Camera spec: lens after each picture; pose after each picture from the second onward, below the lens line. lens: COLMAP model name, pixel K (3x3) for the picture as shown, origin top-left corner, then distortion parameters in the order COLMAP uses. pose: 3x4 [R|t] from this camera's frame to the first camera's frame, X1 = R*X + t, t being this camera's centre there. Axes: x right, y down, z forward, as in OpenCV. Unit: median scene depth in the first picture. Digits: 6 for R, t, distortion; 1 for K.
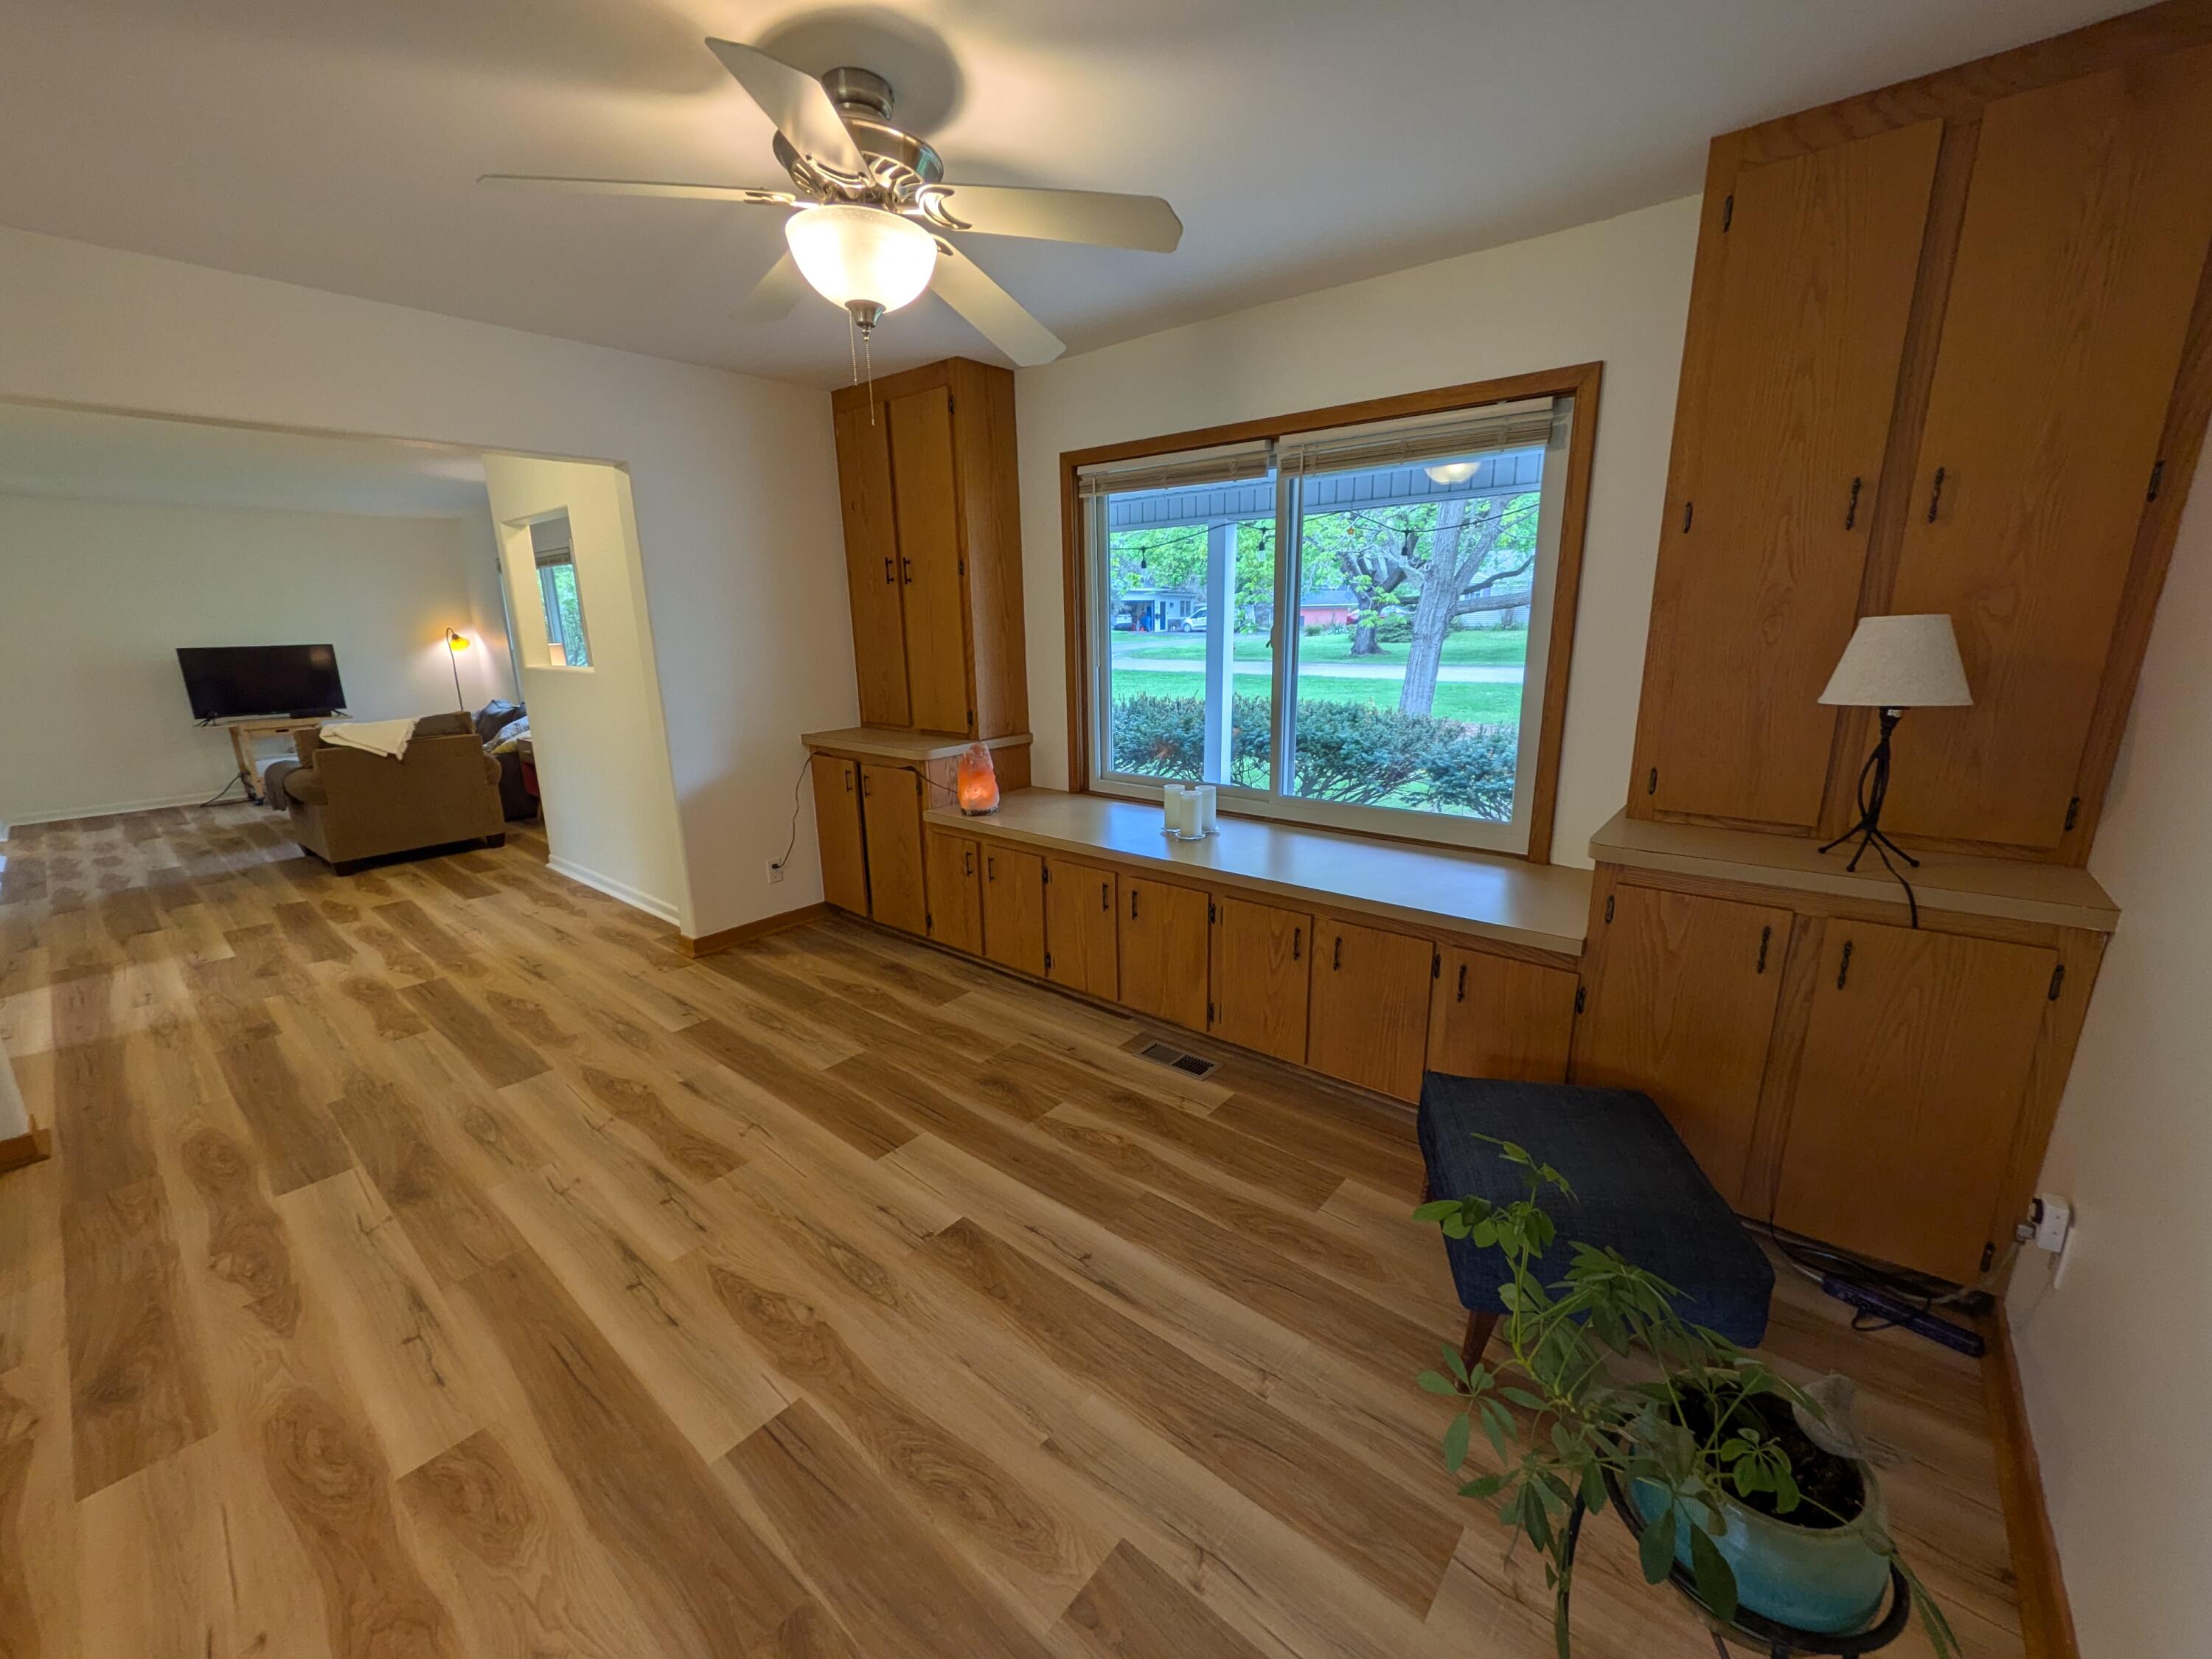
lens RADIAL K [[878.1, 0, 1099.6], [0, 878.1, 827.7], [0, 0, 1]] dist [0.003833, 0.000930]
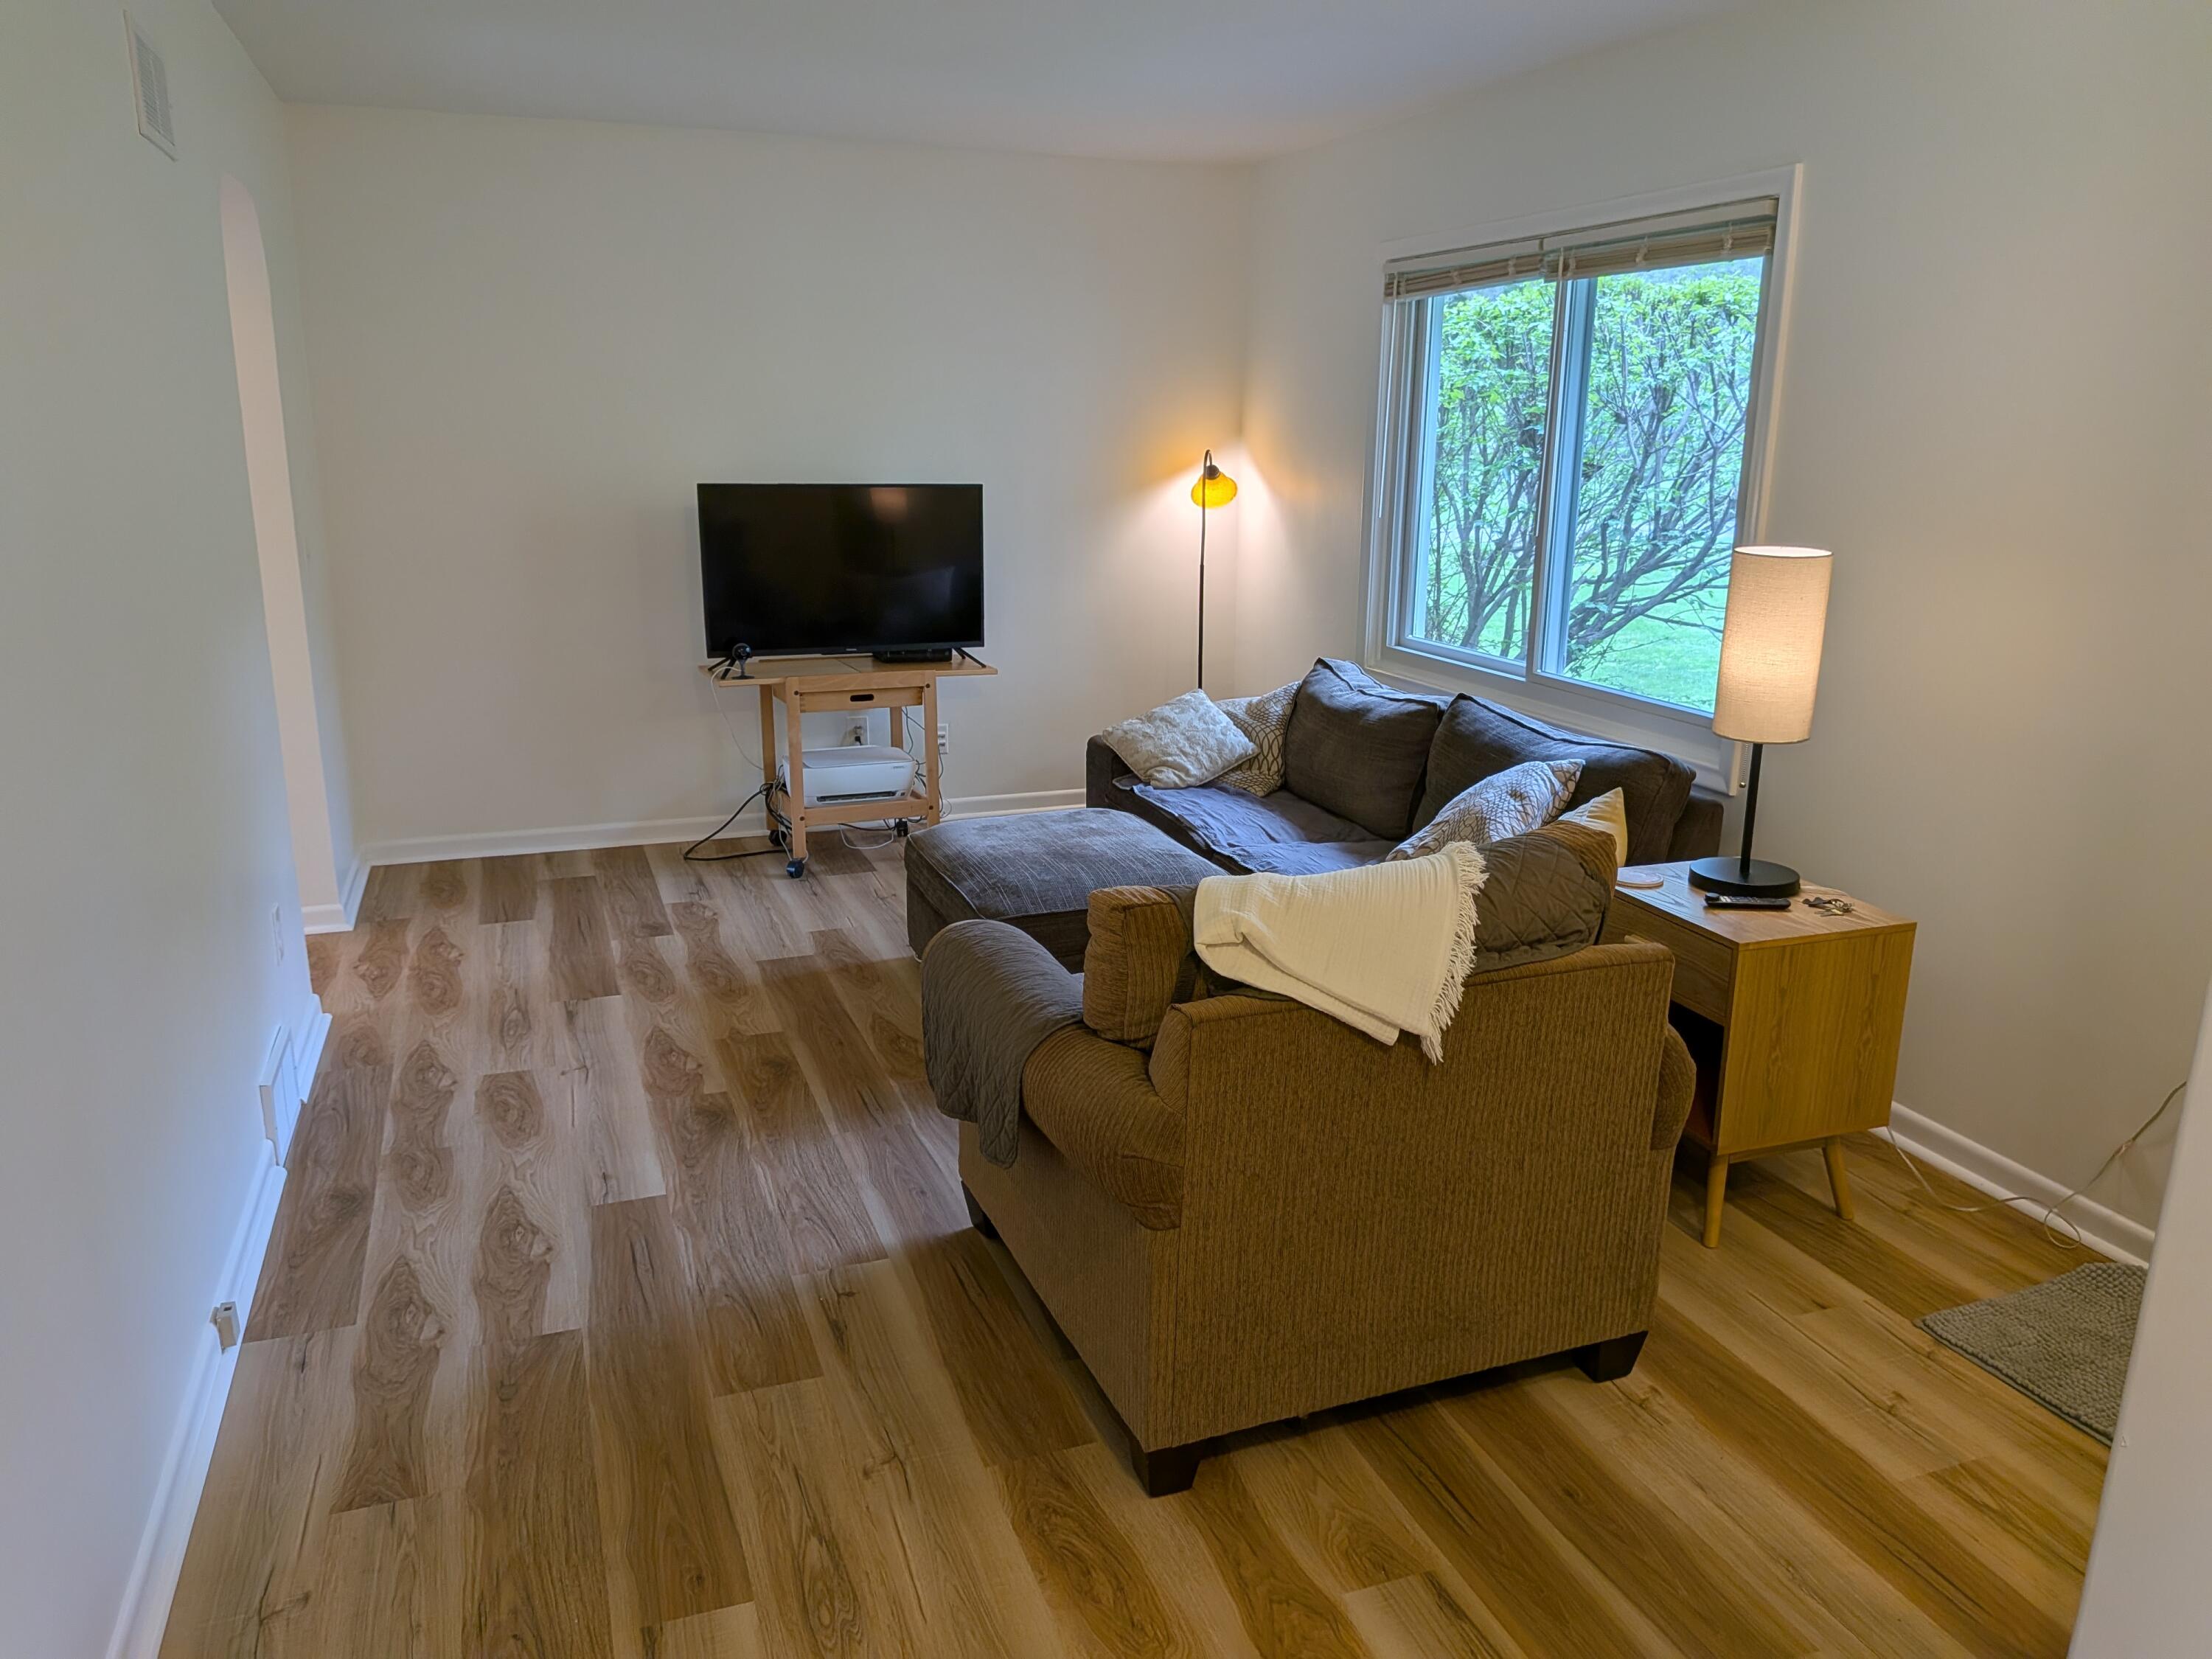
lens RADIAL K [[1595.5, 0, 1134.7], [0, 1595.5, 842.3], [0, 0, 1]] dist [0.062906, -0.100638]
pose [[0.877996, 0.154424, -0.453074, -0.948416], [-0.144481, 0.987881, 0.056721, -0.204389], [0.456342, 0.015660, 0.889667, 0.816037]]
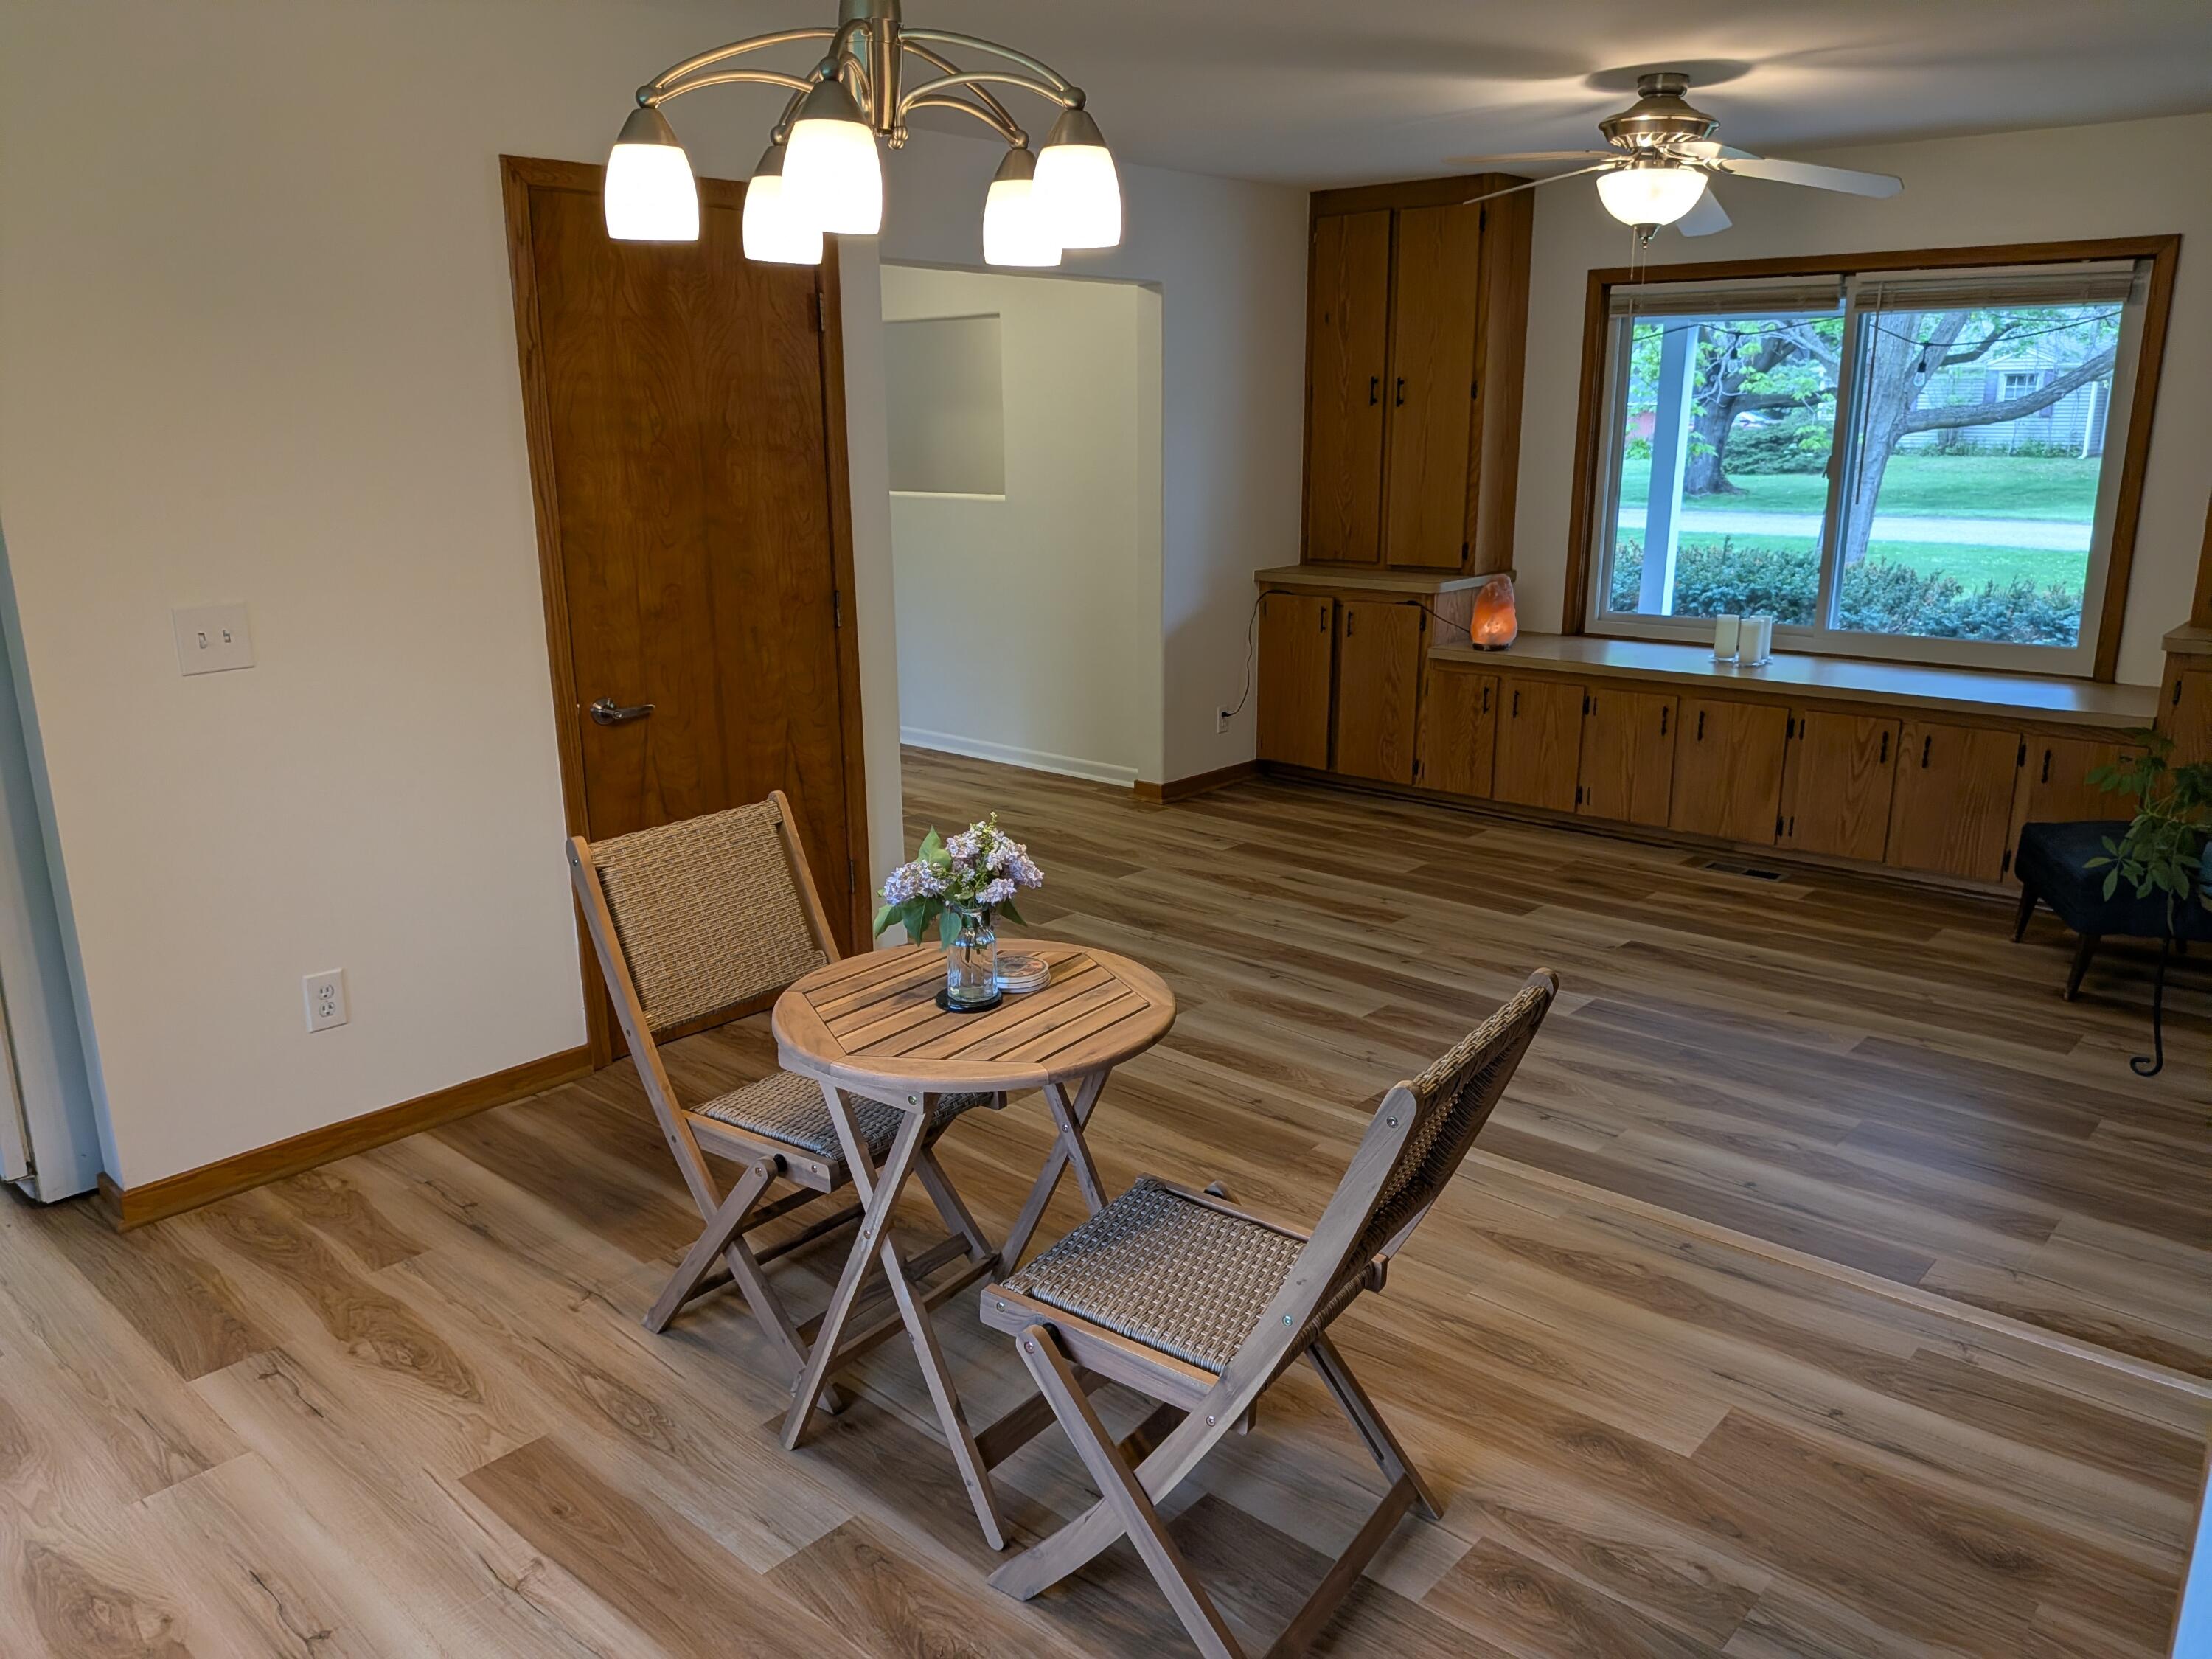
lens RADIAL K [[1595.5, 0, 1101.0], [0, 1595.5, 846.3], [0, 0, 1]] dist [0.062906, -0.100638]
pose [[0.999235, 0.019689, -0.033795, -0.477612], [-0.018895, 0.999542, 0.023652, 0.157813], [0.034245, -0.022995, 0.999149, -0.735988]]
